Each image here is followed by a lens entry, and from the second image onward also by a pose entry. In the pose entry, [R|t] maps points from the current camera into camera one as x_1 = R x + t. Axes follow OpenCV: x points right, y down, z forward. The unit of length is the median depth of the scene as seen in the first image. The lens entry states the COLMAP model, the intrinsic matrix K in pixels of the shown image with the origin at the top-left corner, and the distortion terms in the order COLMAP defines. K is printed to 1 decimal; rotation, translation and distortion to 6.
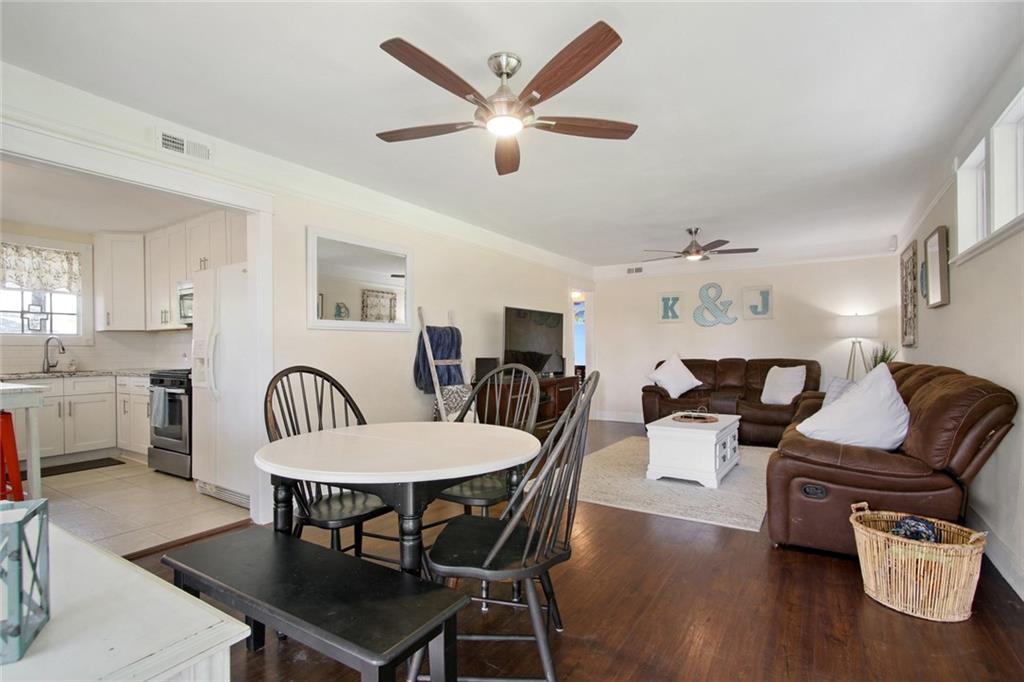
lens RADIAL K [[494.2, 0, 511.4], [0, 494.2, 346.3], [0, 0, 1]] dist [-0.010120, 0.002494]
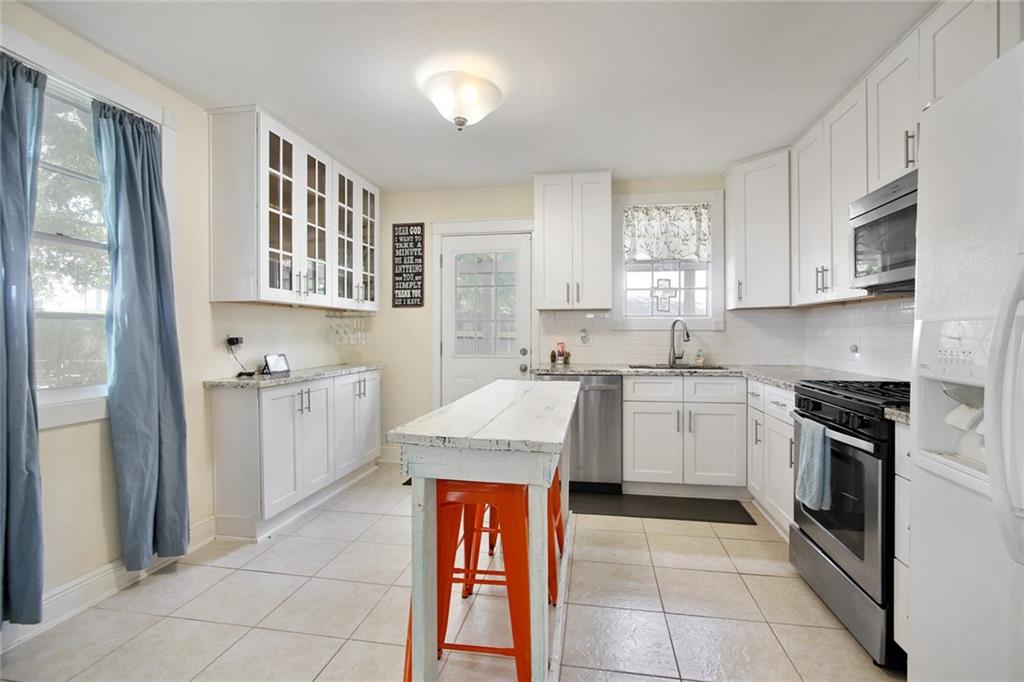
lens RADIAL K [[494.2, 0, 522.3], [0, 494.2, 334.0], [0, 0, 1]] dist [-0.010120, 0.002494]
pose [[0.411926, 0.012422, -0.911133, -0.342609], [-0.004302, 0.999922, 0.011687, -0.003939], [0.911207, -0.000894, 0.411947, 0.471163]]
